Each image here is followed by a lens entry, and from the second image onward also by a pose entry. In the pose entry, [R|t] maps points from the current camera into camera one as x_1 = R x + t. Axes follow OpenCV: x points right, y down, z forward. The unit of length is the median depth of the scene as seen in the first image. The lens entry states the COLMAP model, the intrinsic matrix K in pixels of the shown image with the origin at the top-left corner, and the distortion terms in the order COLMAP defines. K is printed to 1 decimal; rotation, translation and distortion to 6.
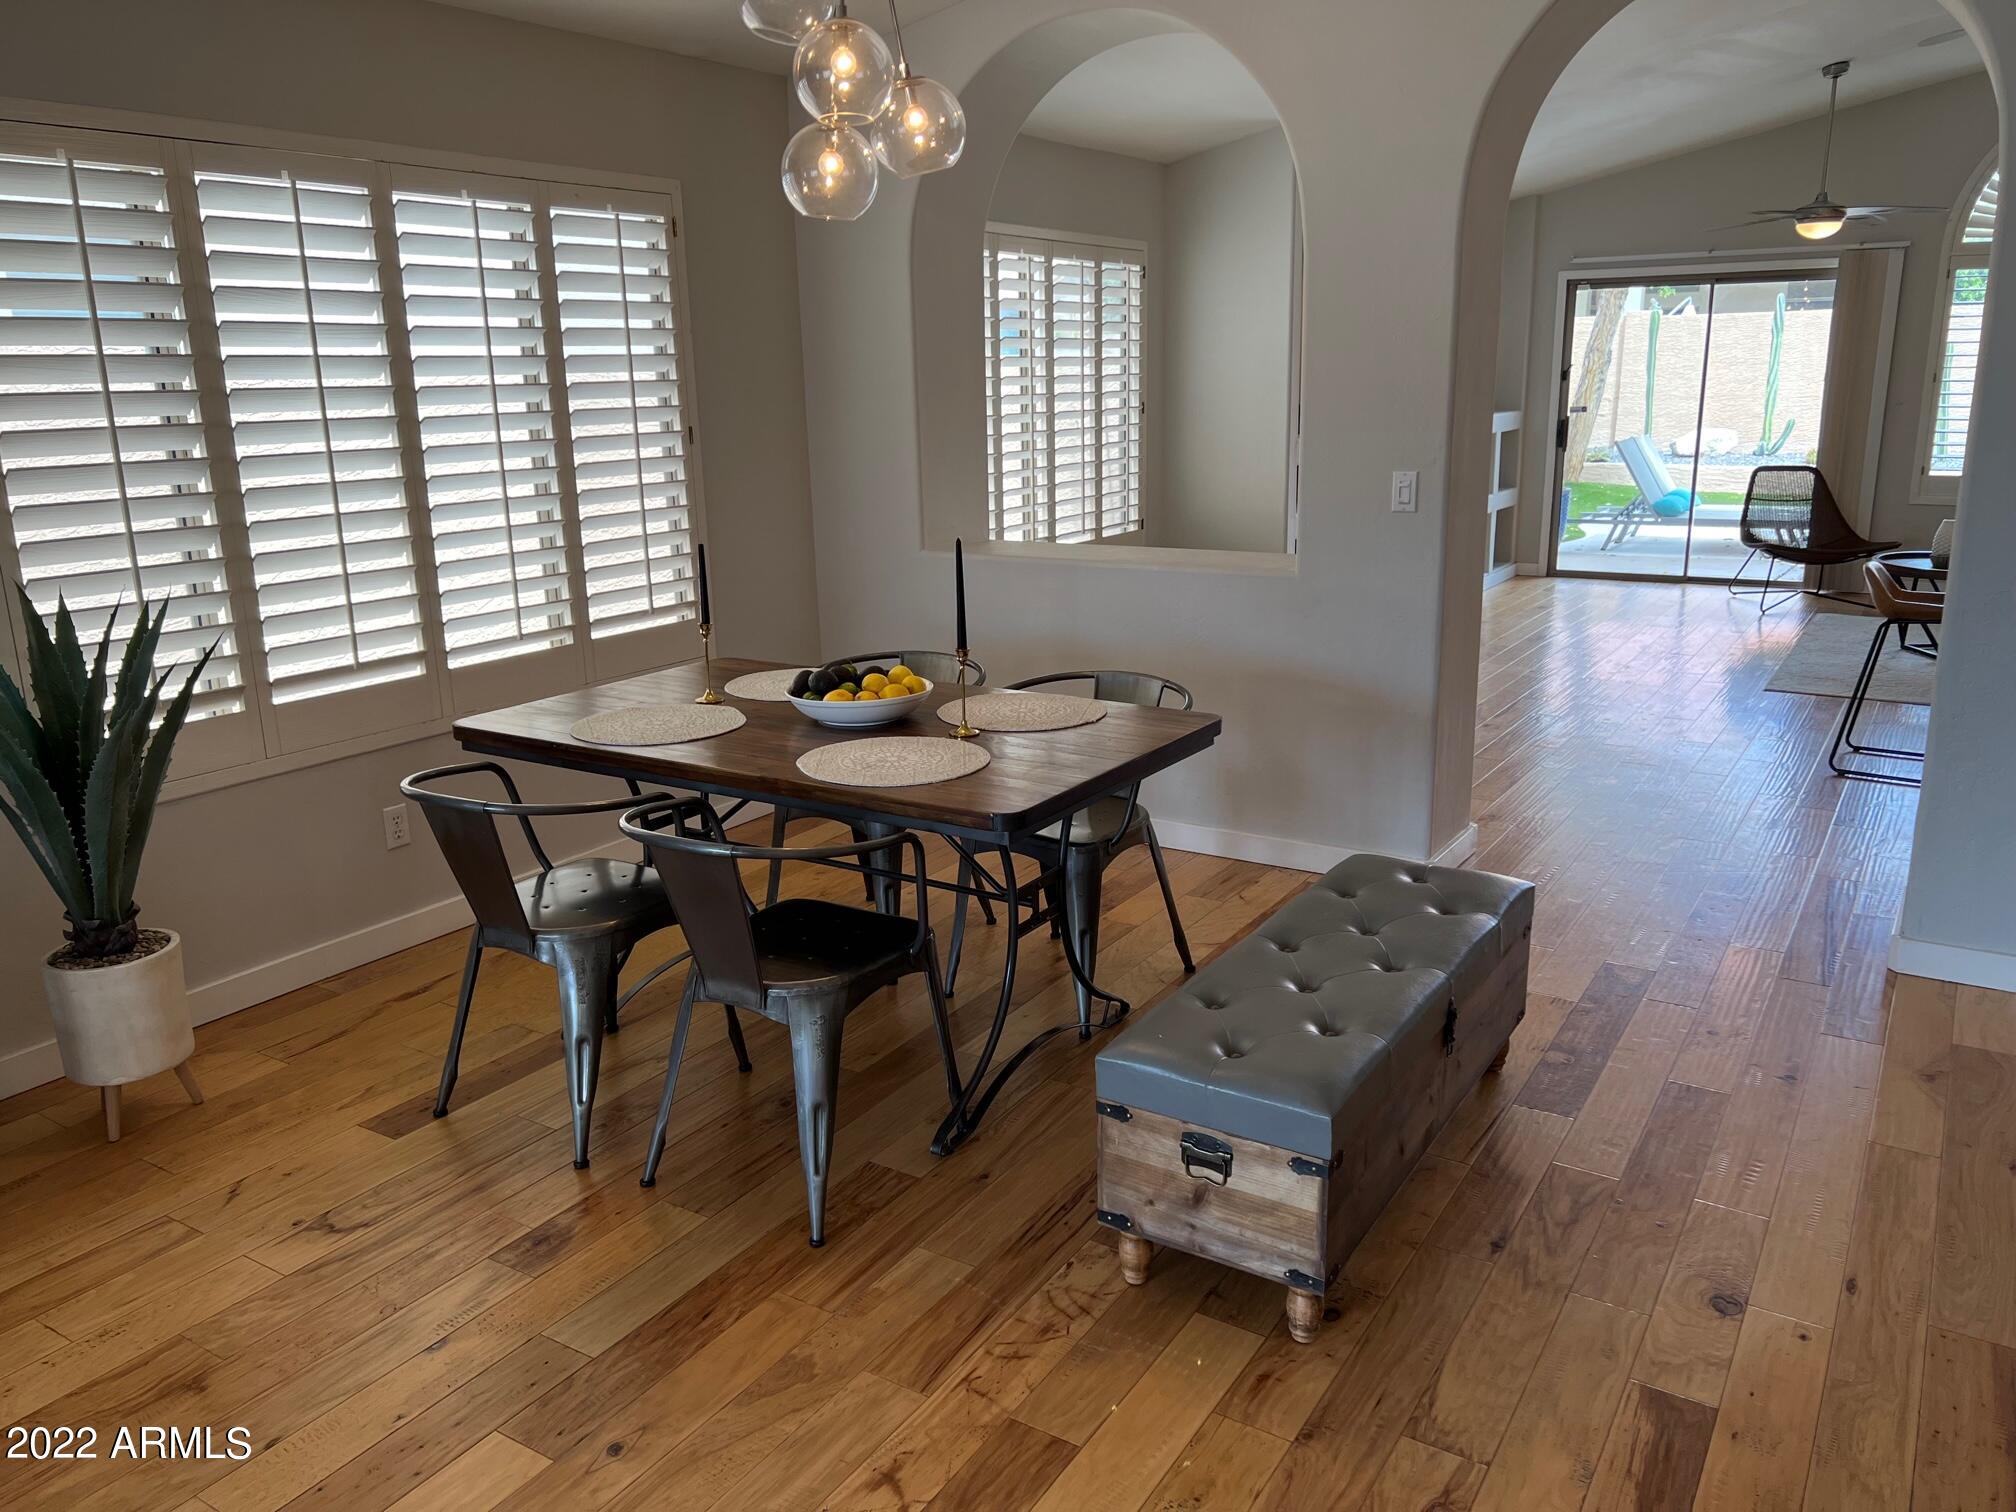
lens RADIAL K [[1509.1, 0, 1026.6], [0, 1509.1, 754.6], [0, 0, 1]] dist [0.100865, -0.118978]
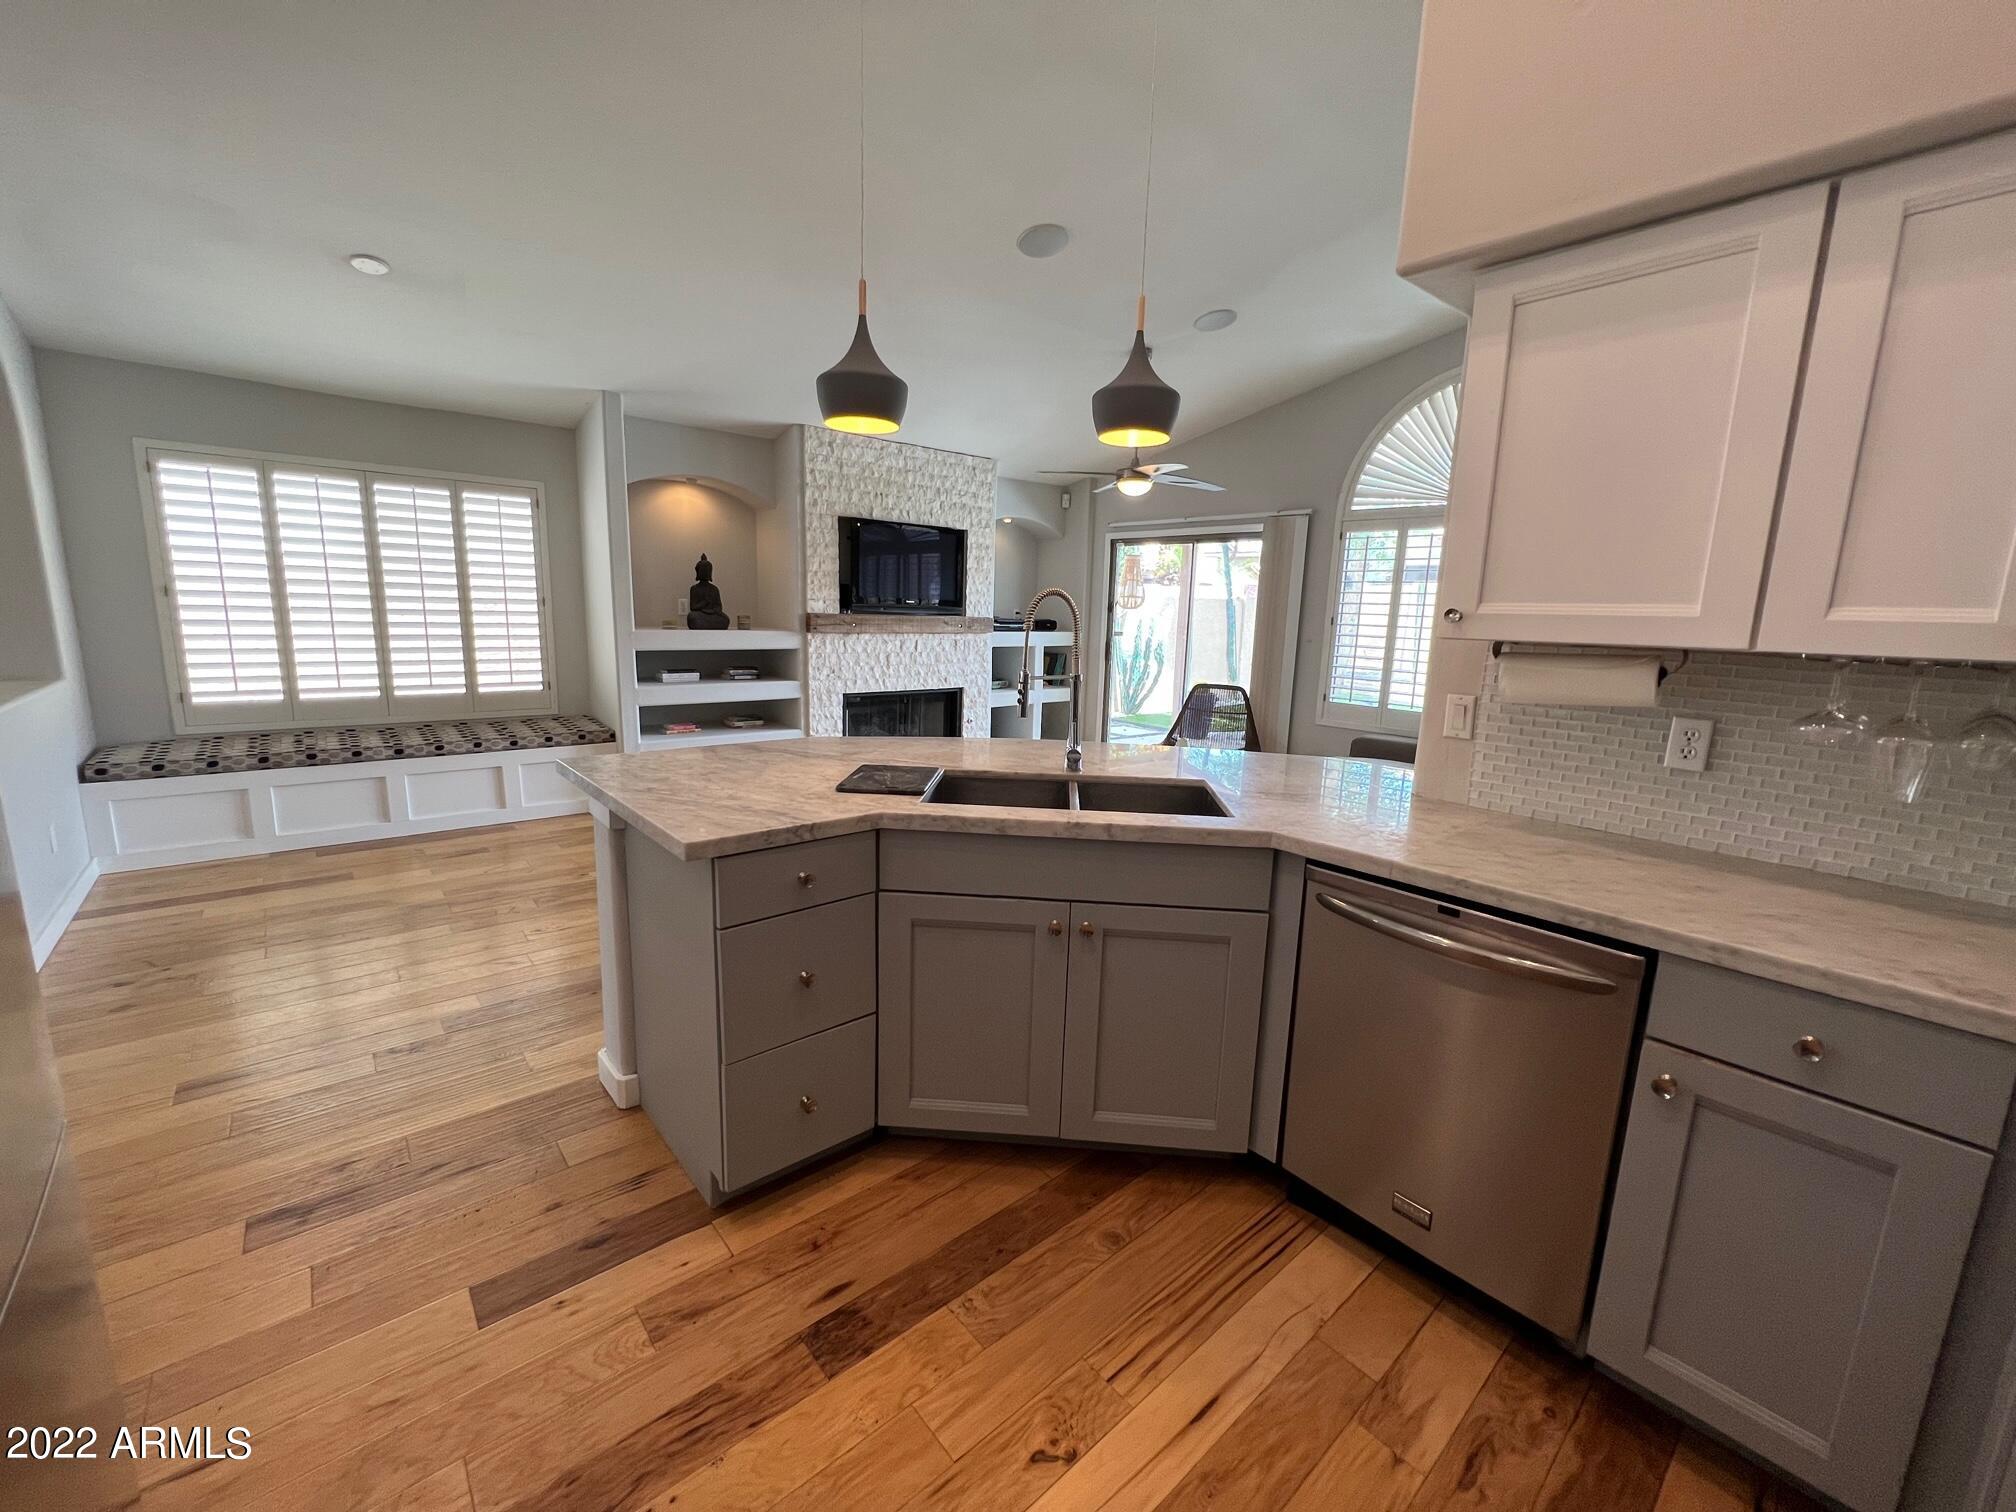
lens RADIAL K [[806.1, 0, 1006.9], [0, 806.1, 746.0], [0, 0, 1]] dist [-0.001391, 0.000451]
pose [[0.956035, 0.093191, -0.278051, 0.565291], [-0.117019, 0.990636, -0.070332, -0.070389], [0.268894, 0.099777, 0.957988, 0.315018]]
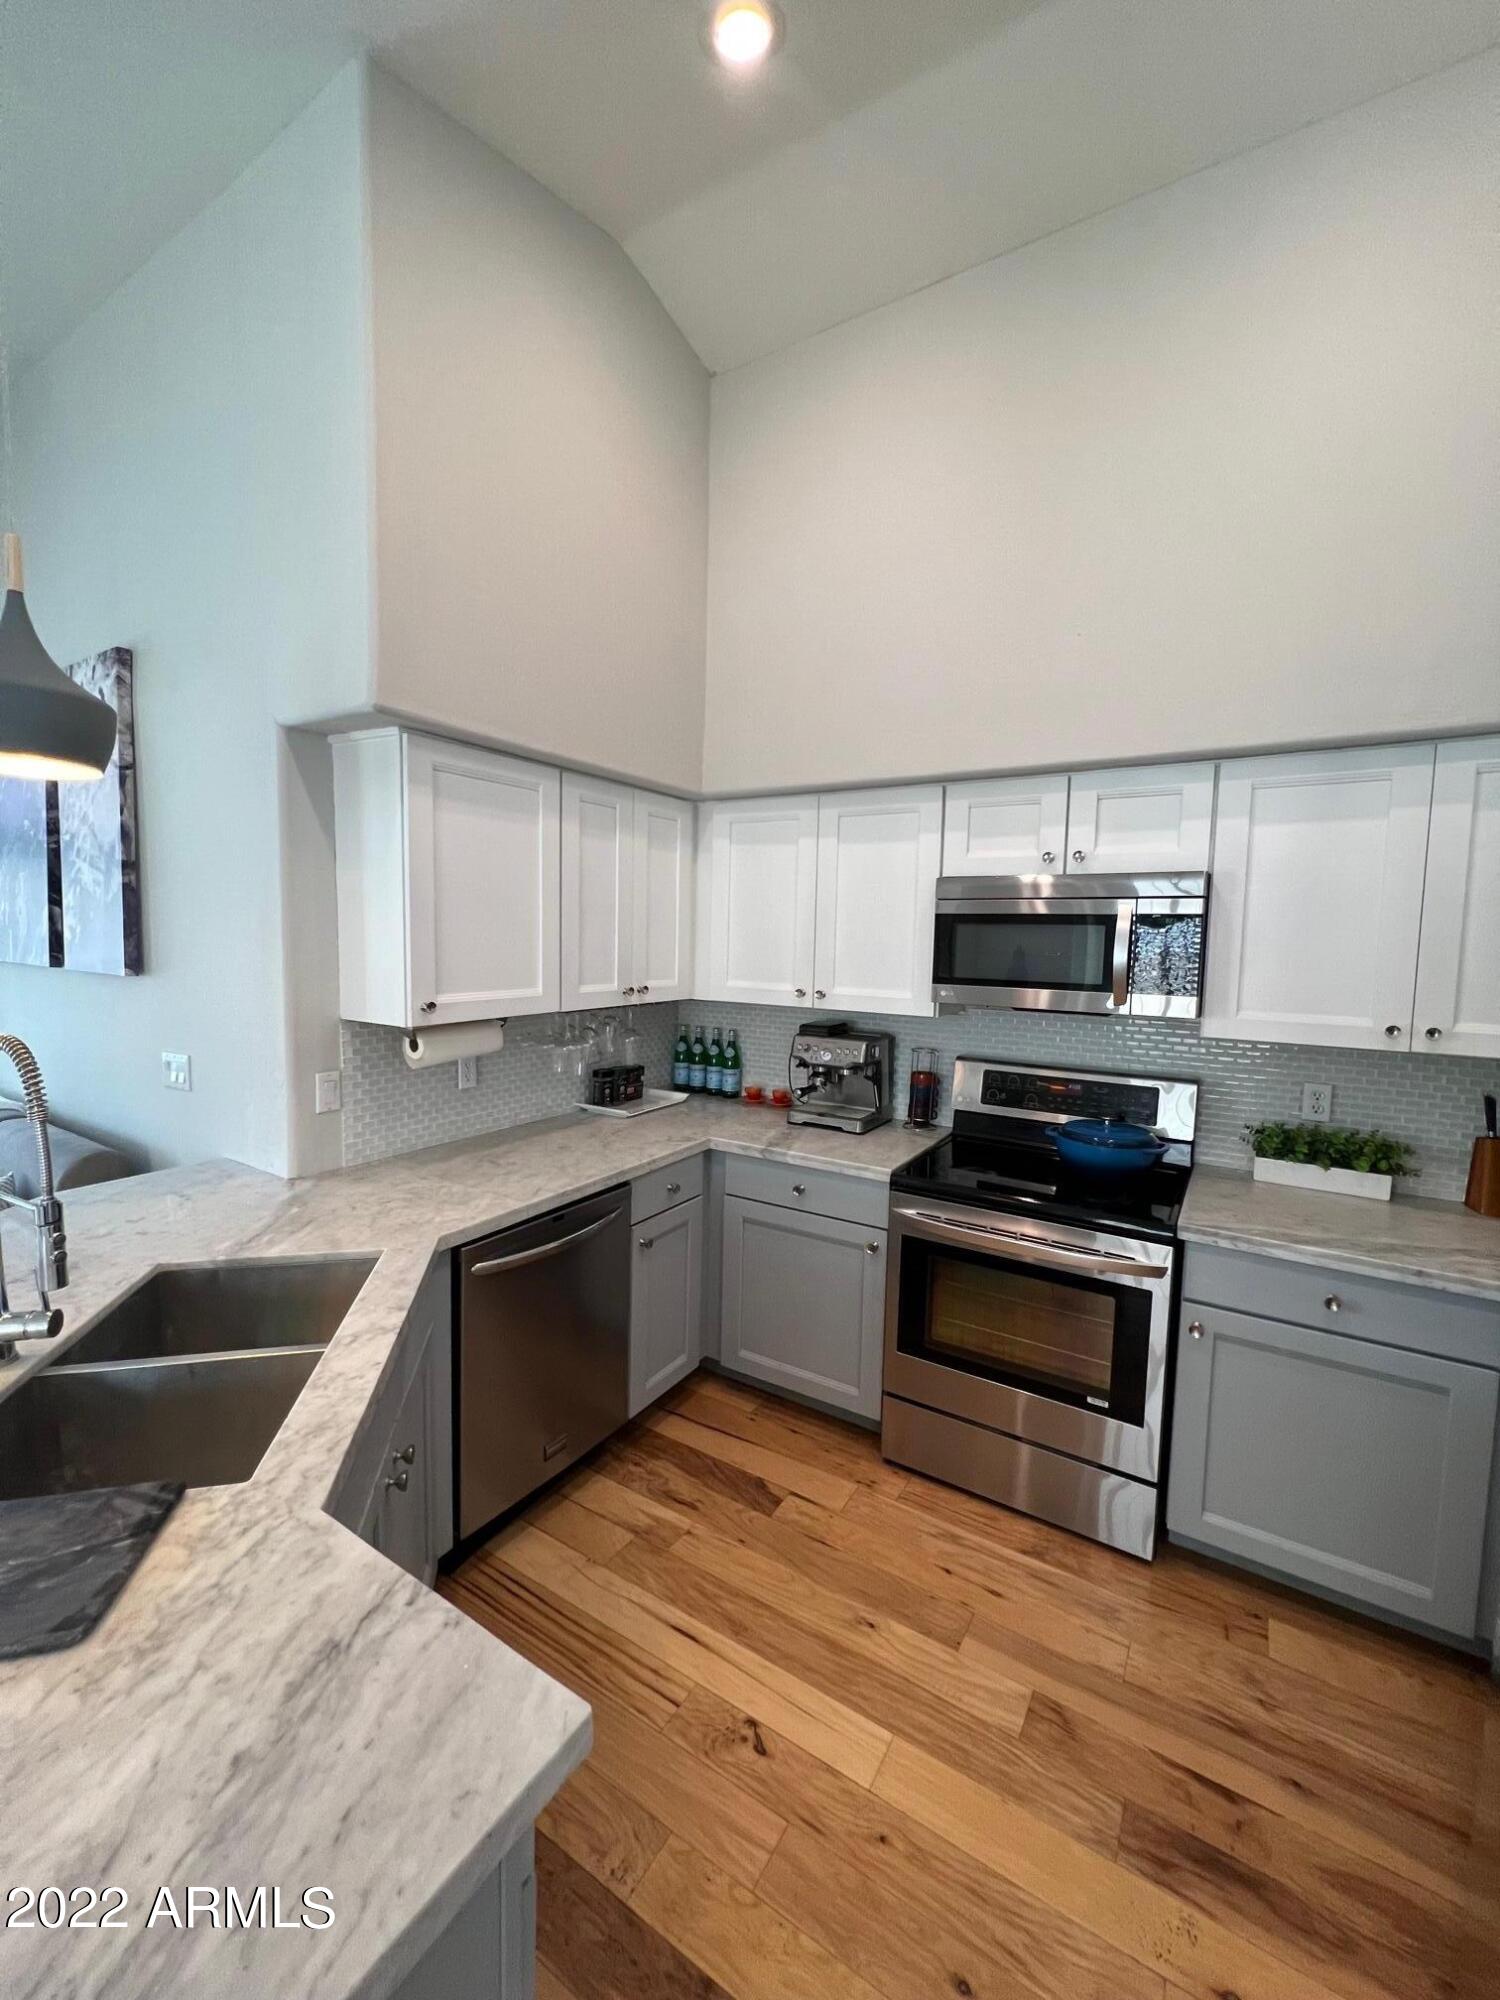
lens RADIAL K [[795.5, 0, 753.2], [0, 795.5, 1001.0], [0, 0, 1]] dist [-0.000759, 0.000288]
pose [[-0.000998, -0.066778, 0.997767, 0.376151], [0.231054, 0.970754, 0.065201, -0.124091], [-0.972940, 0.230604, 0.014461, 0.434019]]
